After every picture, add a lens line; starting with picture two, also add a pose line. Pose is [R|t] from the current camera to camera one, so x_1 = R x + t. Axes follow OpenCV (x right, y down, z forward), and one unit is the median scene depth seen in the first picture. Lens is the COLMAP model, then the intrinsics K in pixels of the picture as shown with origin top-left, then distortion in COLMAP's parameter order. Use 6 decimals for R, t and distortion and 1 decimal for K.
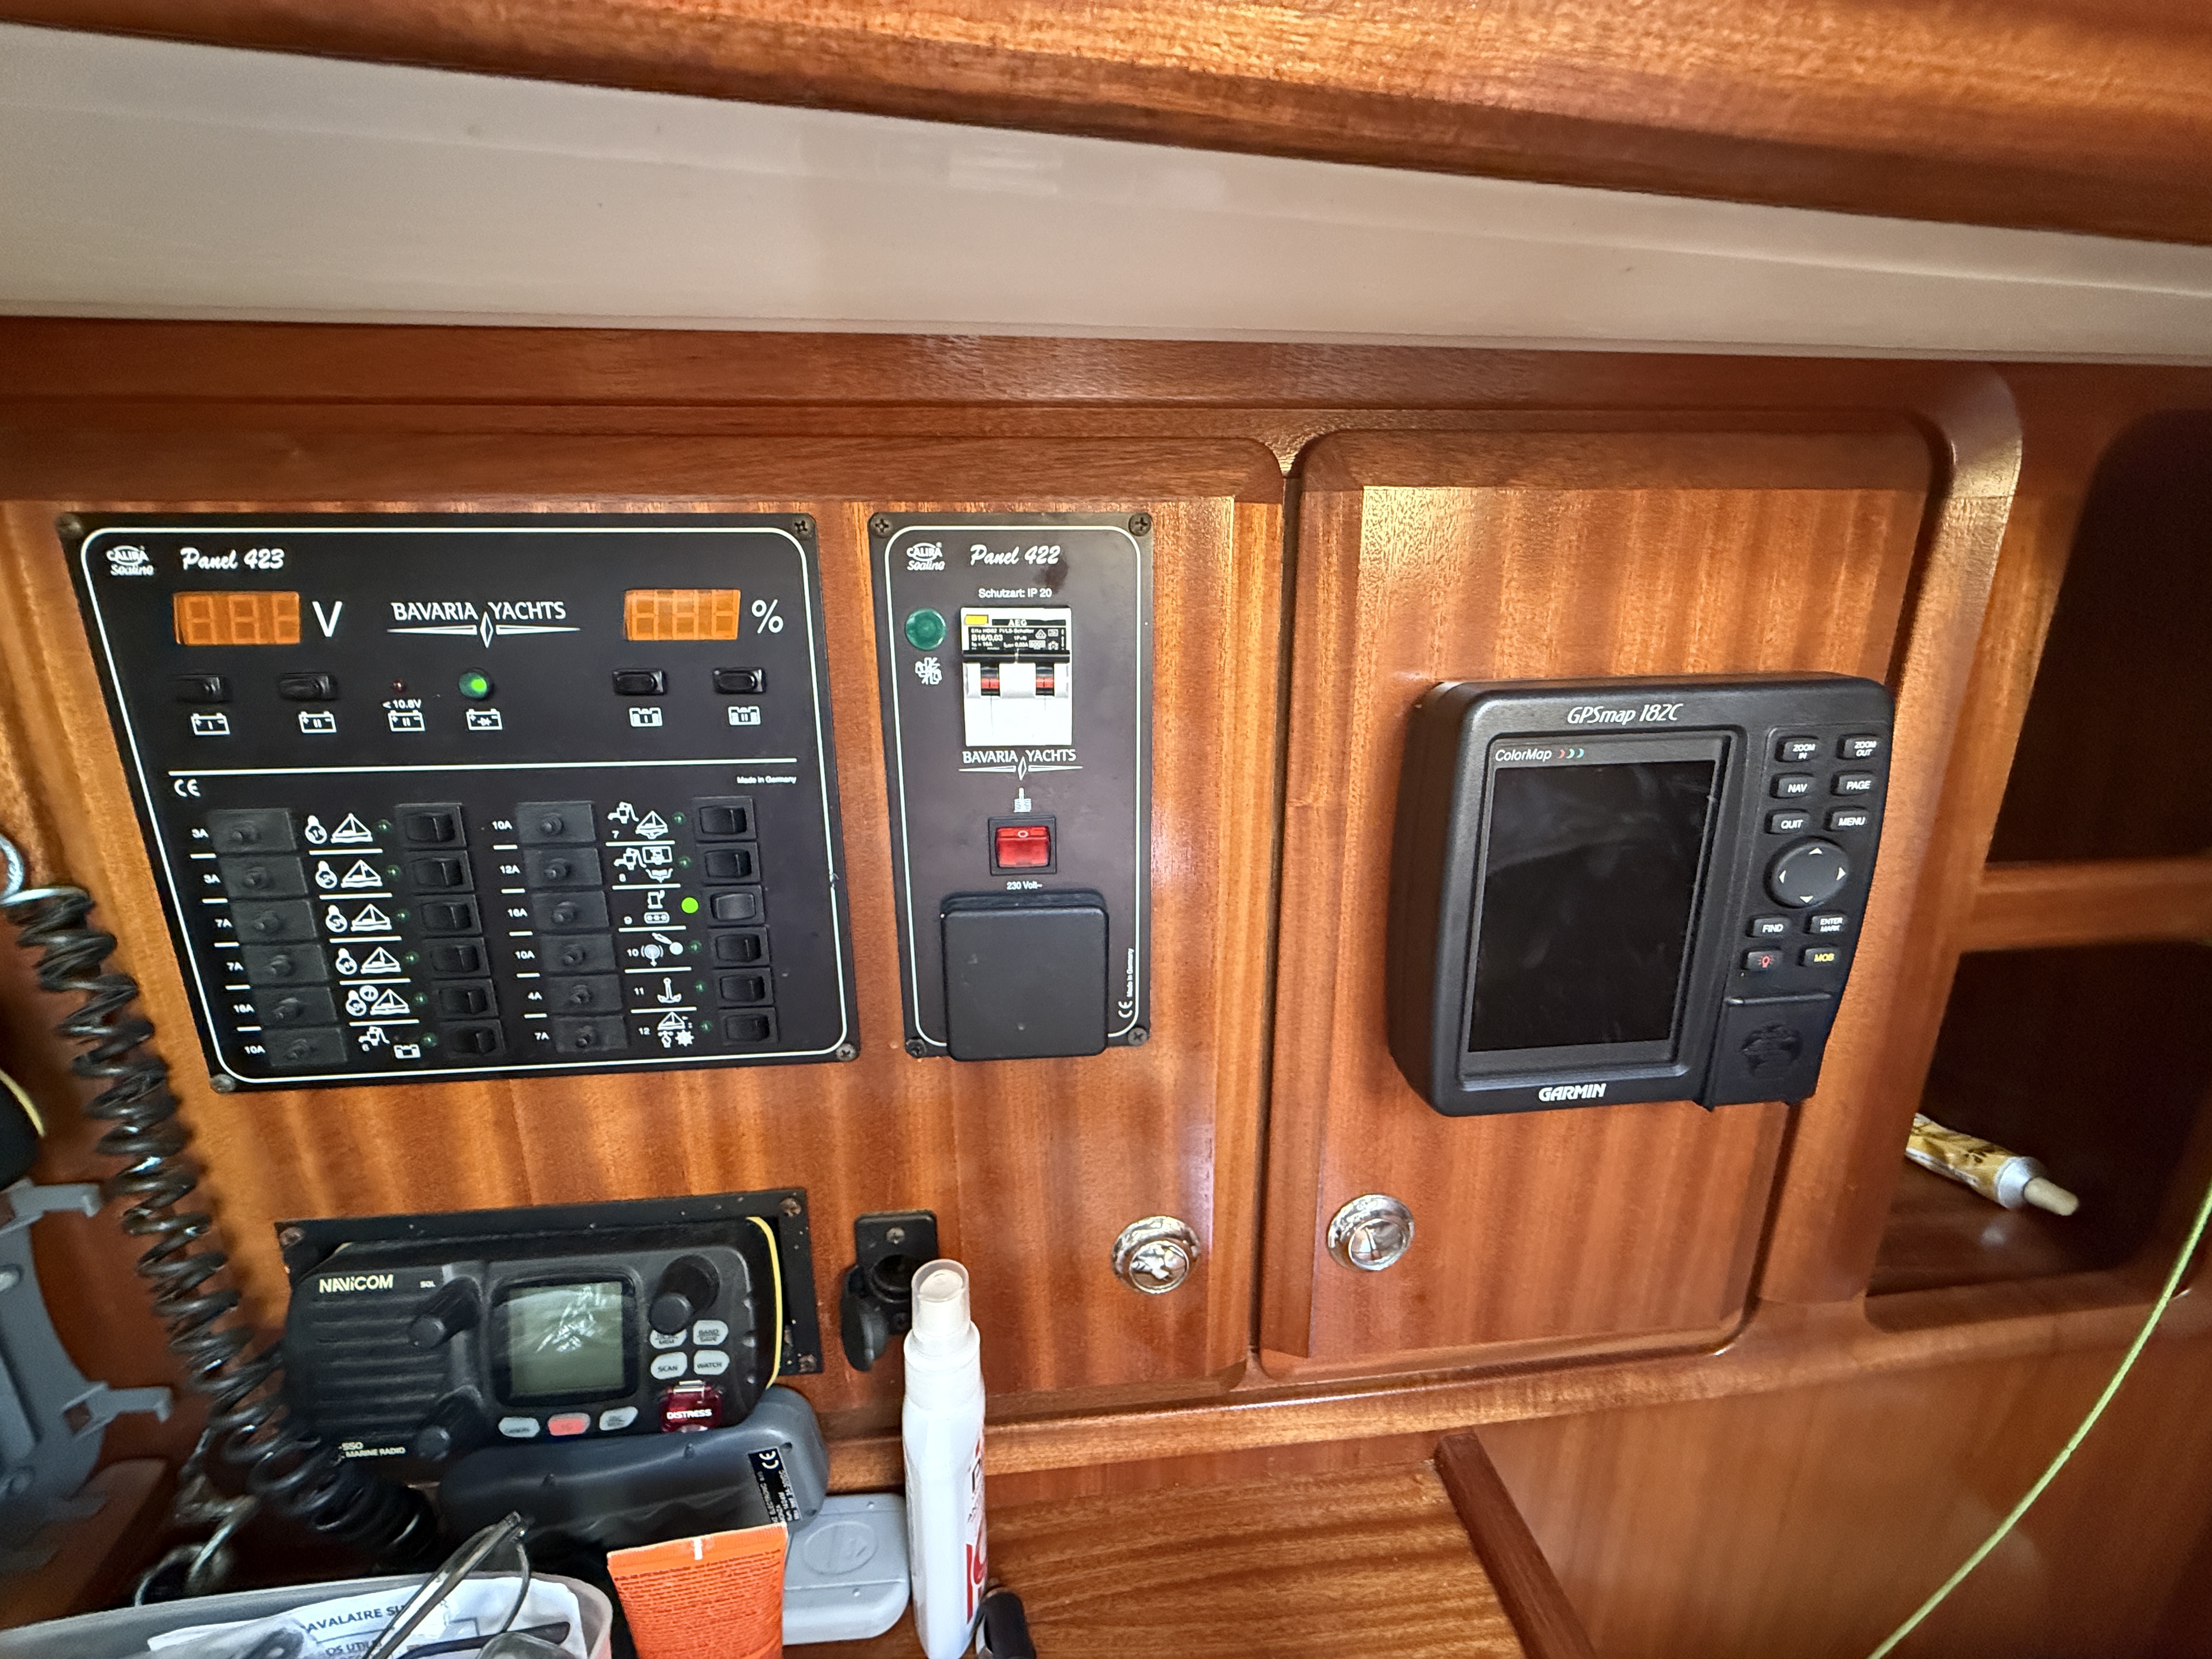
lens RADIAL K [[883.8, 0, 1105.6], [0, 883.8, 829.1], [0, 0, 1]] dist [0.001753, 0.000274]
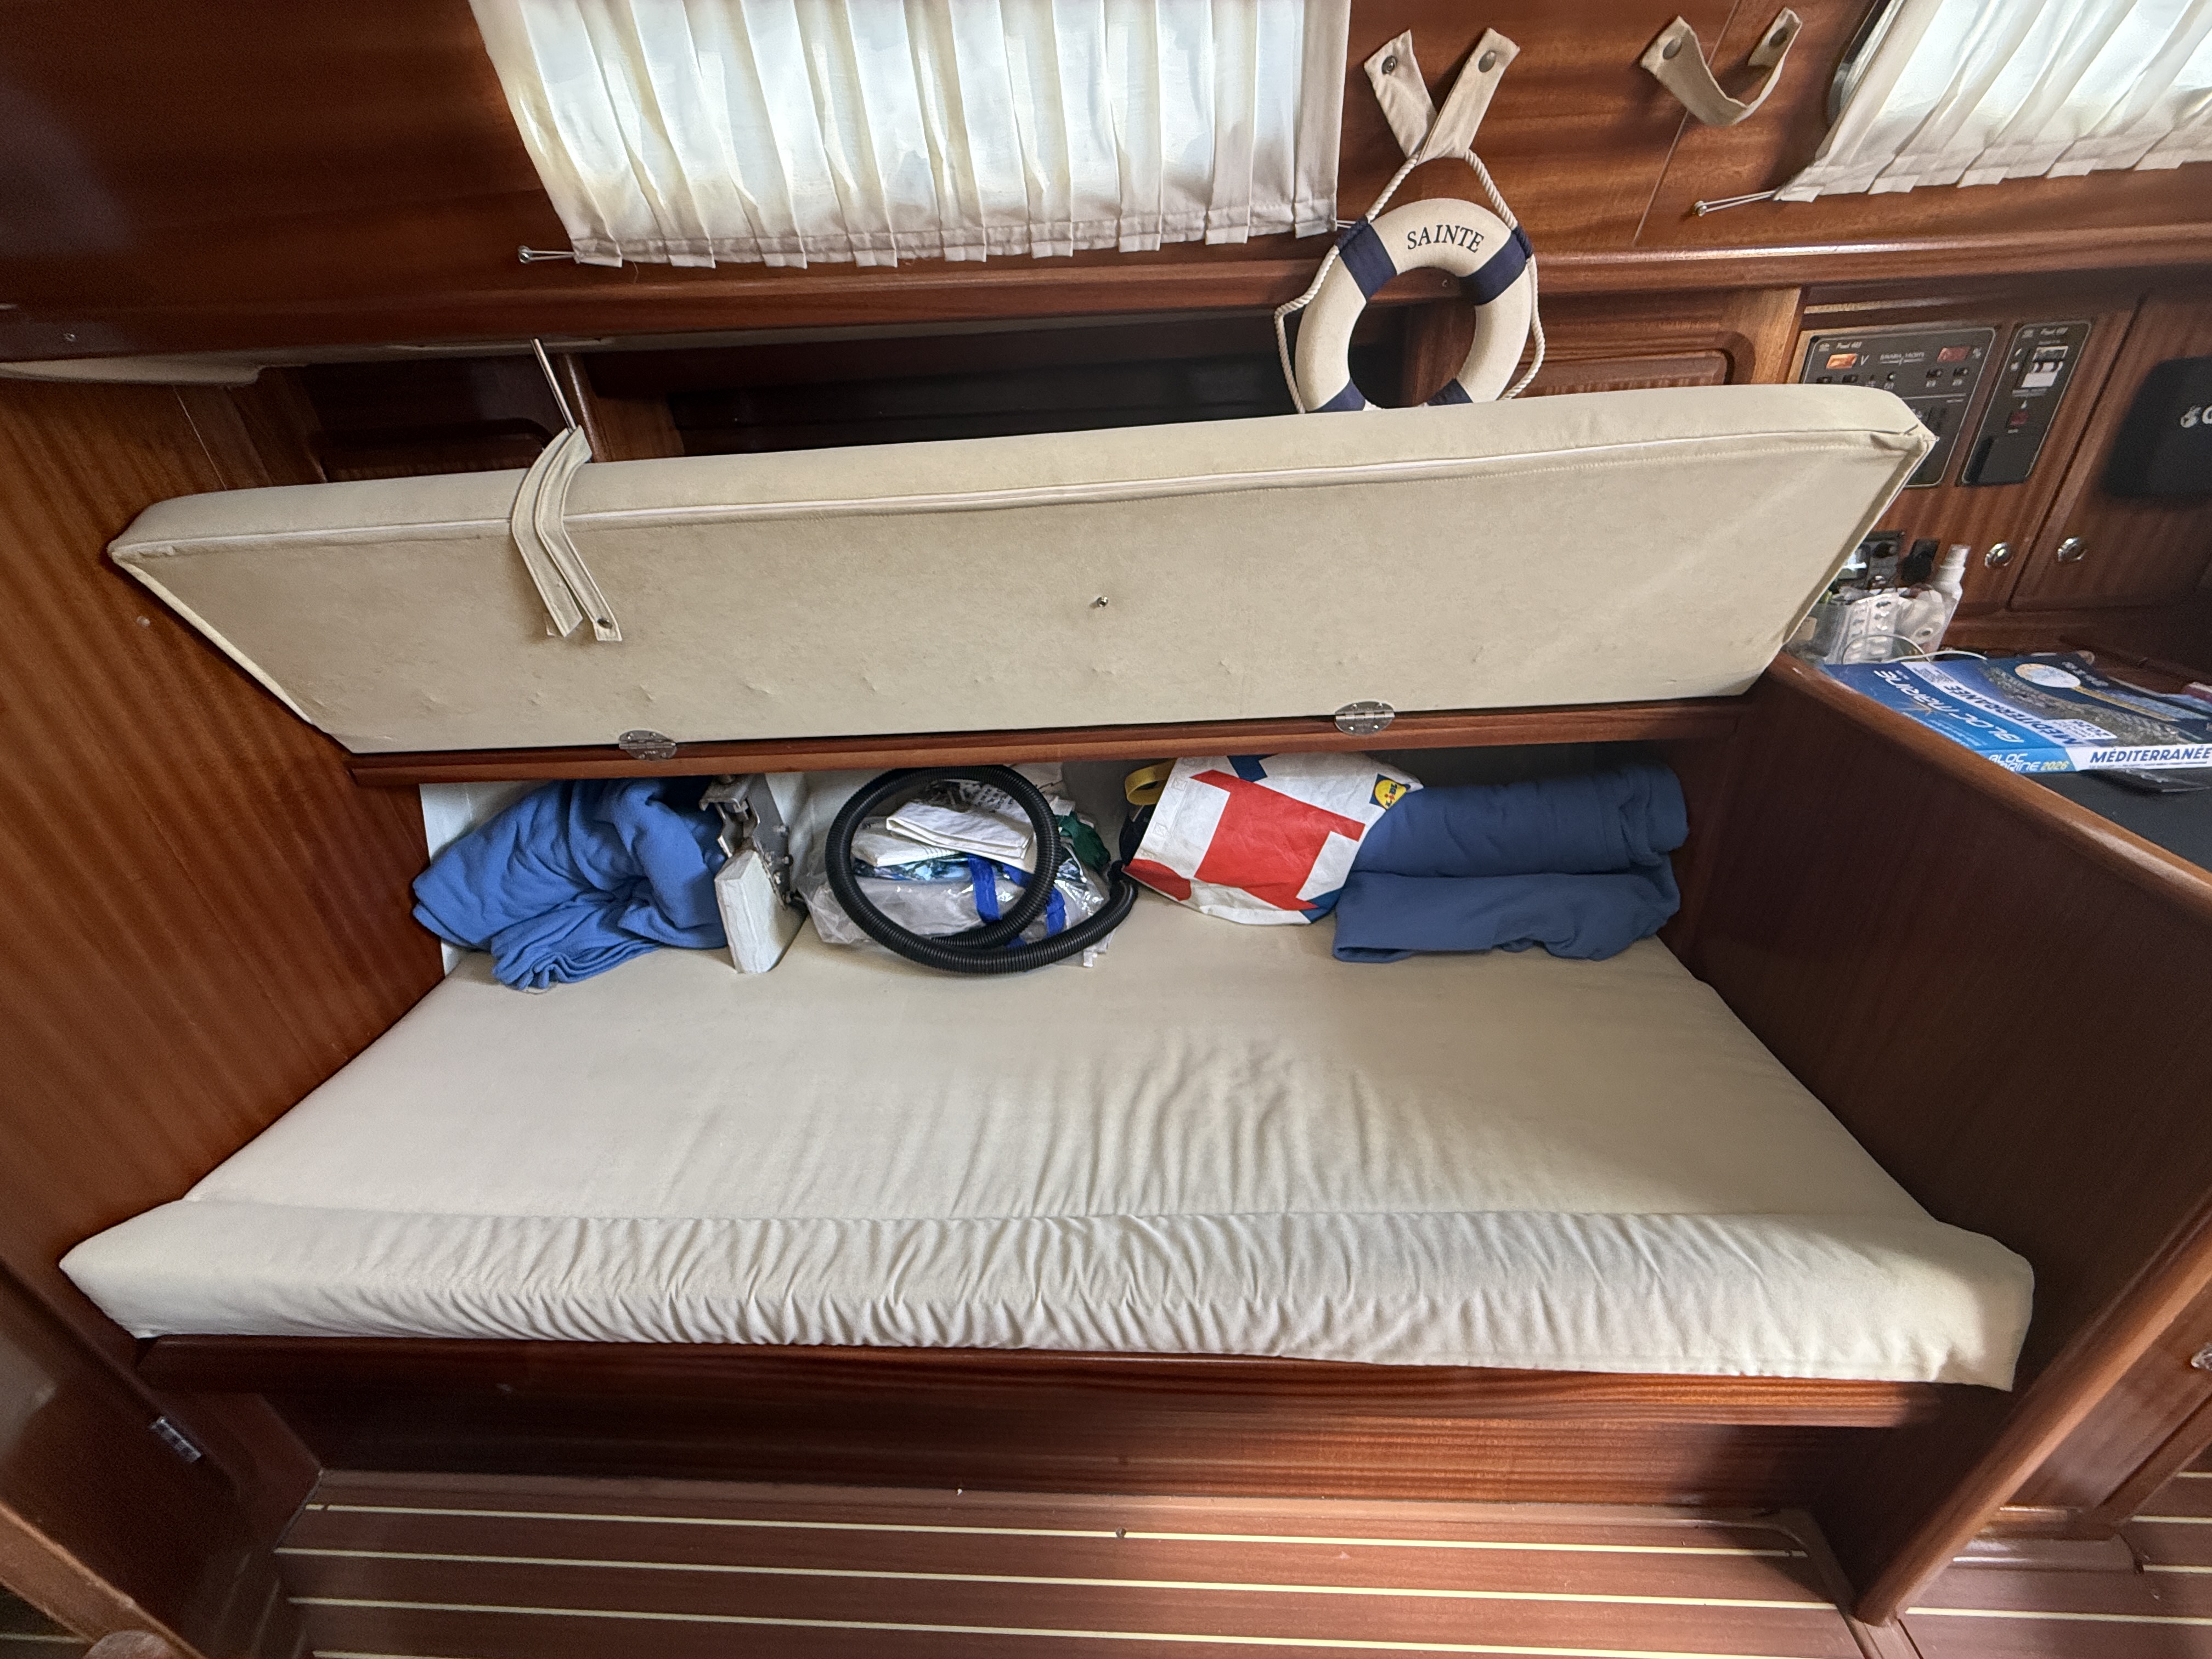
lens RADIAL K [[883.8, 0, 1086.5], [0, 883.8, 832.3], [0, 0, 1]] dist [0.001753, 0.000274]
pose [[0.988377, 0.023852, -0.150141, -3.457383], [0.014022, 0.969102, 0.246263, 0.753014], [0.151376, -0.245506, 0.957503, -3.676142]]
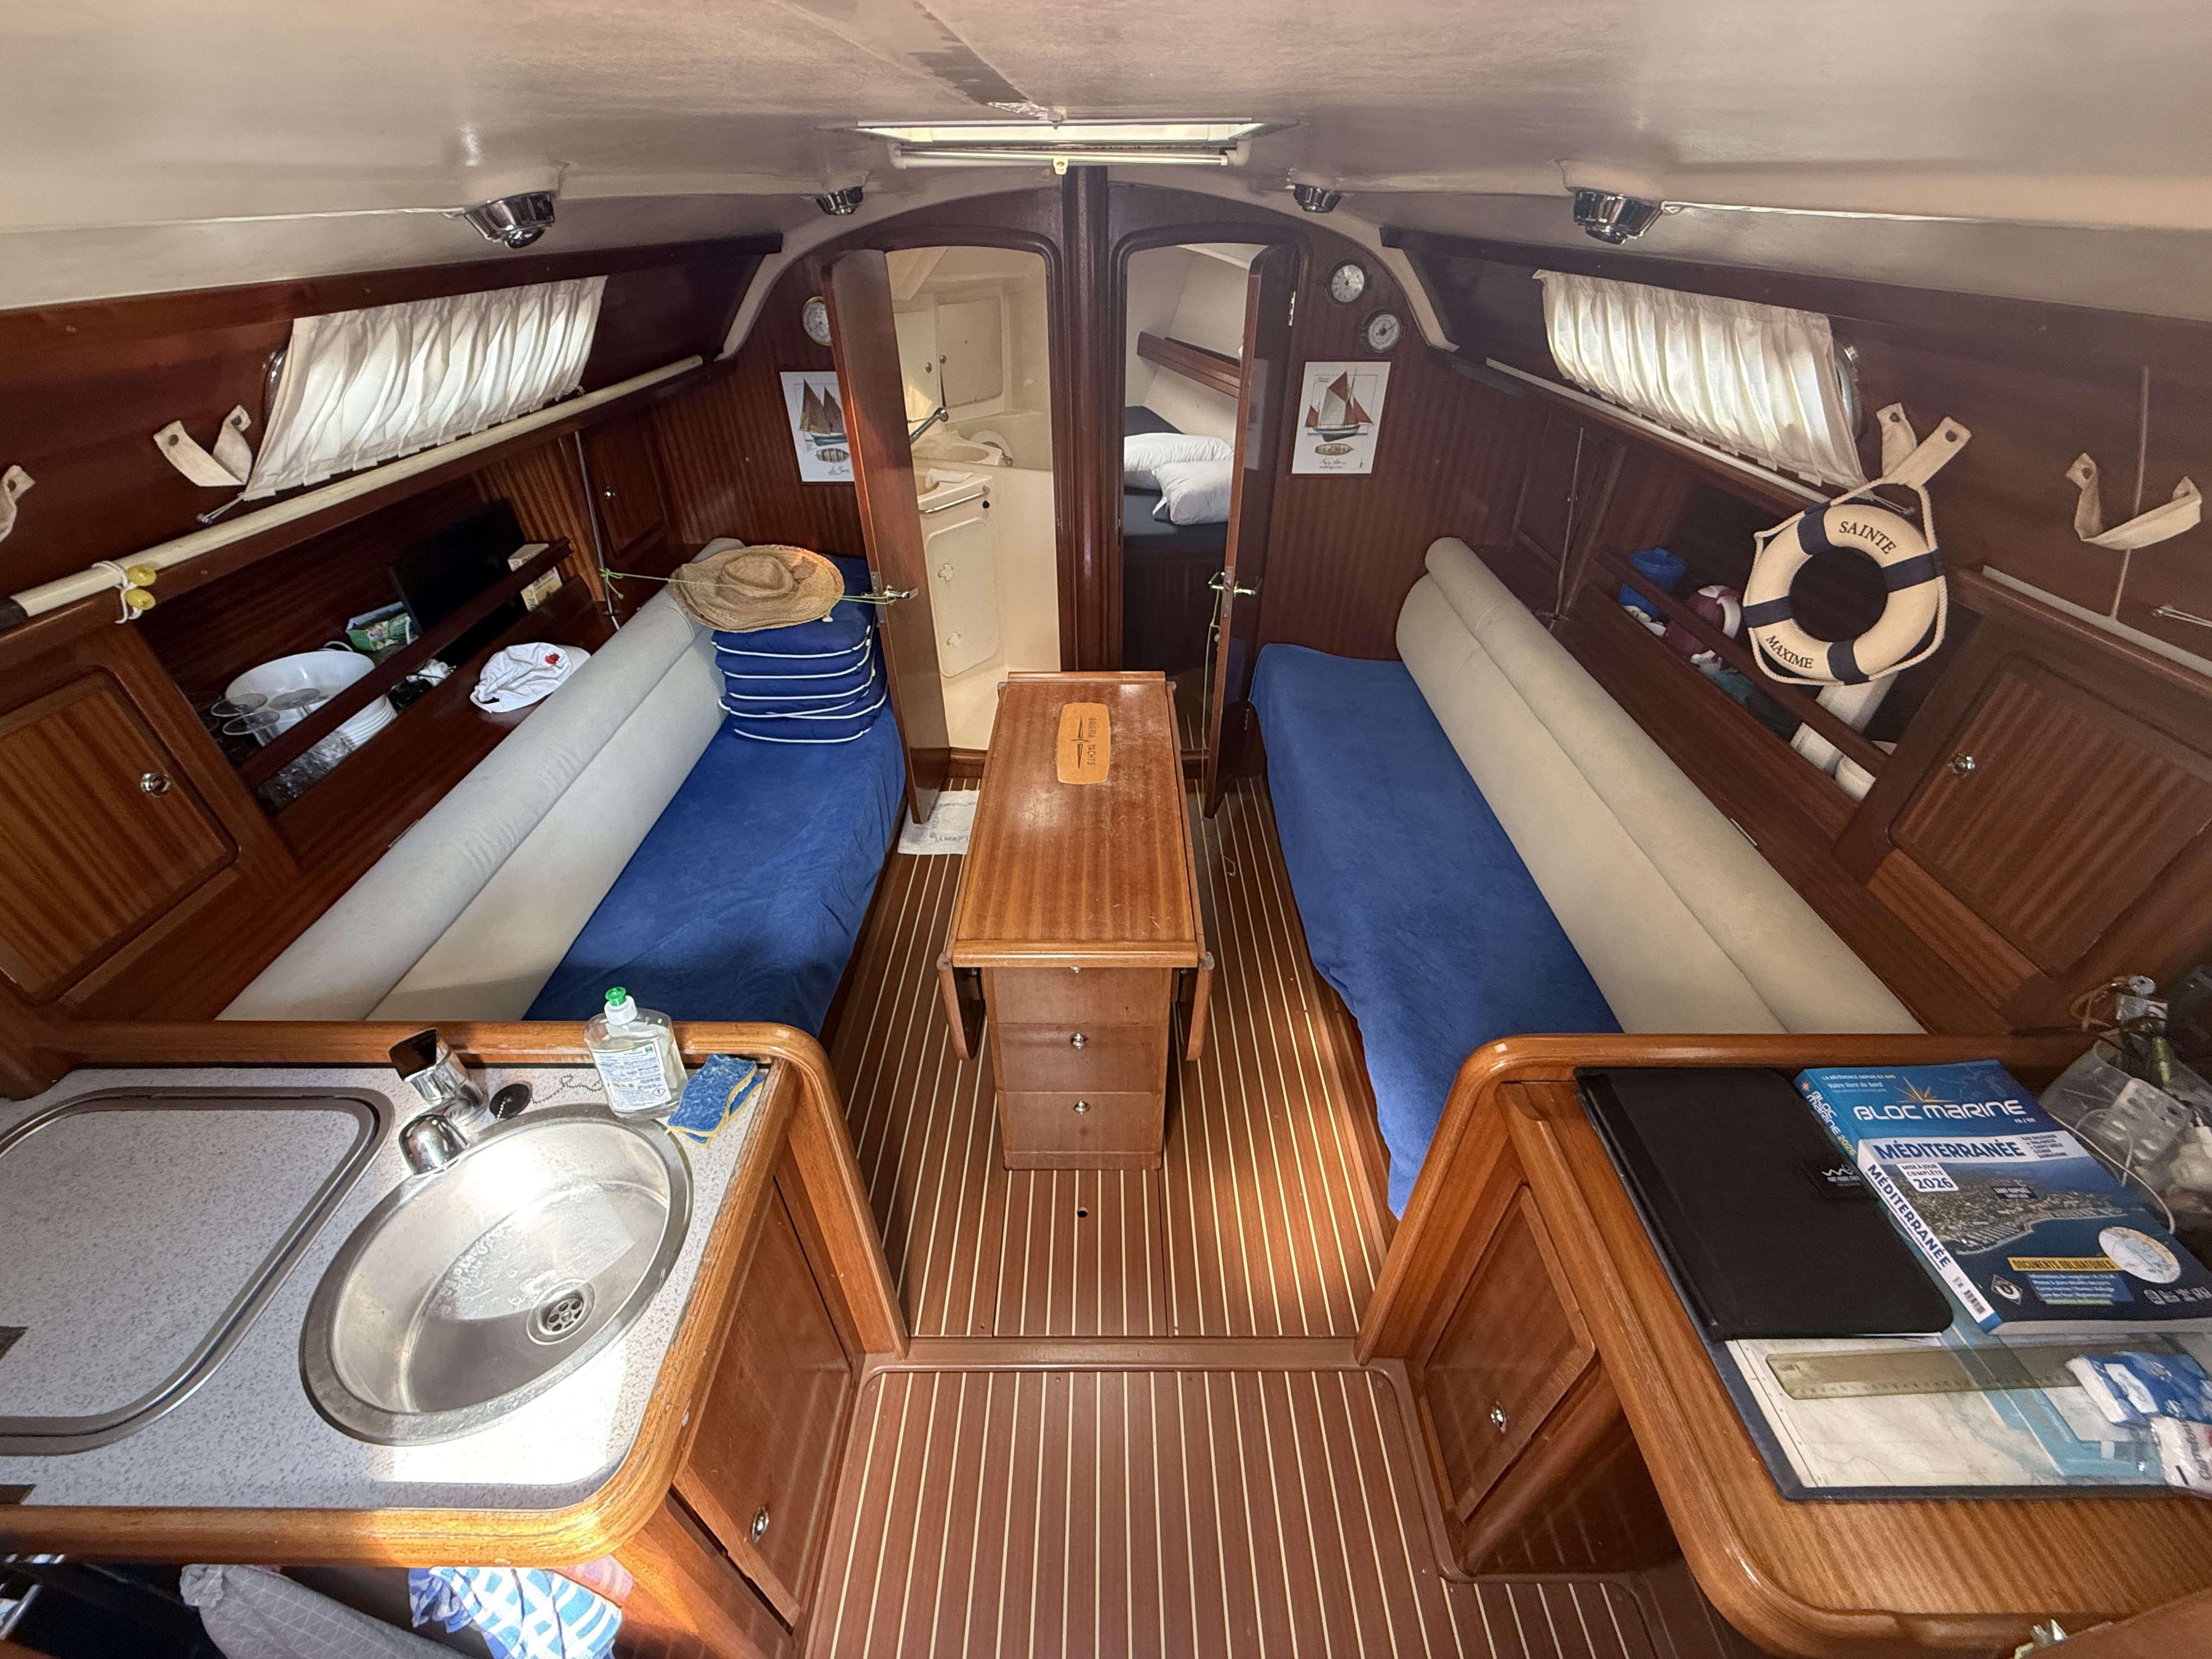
lens RADIAL K [[883.8, 0, 1089.5], [0, 883.8, 831.6], [0, 0, 1]] dist [0.001753, 0.000274]
pose [[-0.105450, 0.607545, -0.787254, 1.574145], [-0.246631, 0.750955, 0.612568, -0.967471], [0.963355, 0.258756, 0.070652, -3.649552]]
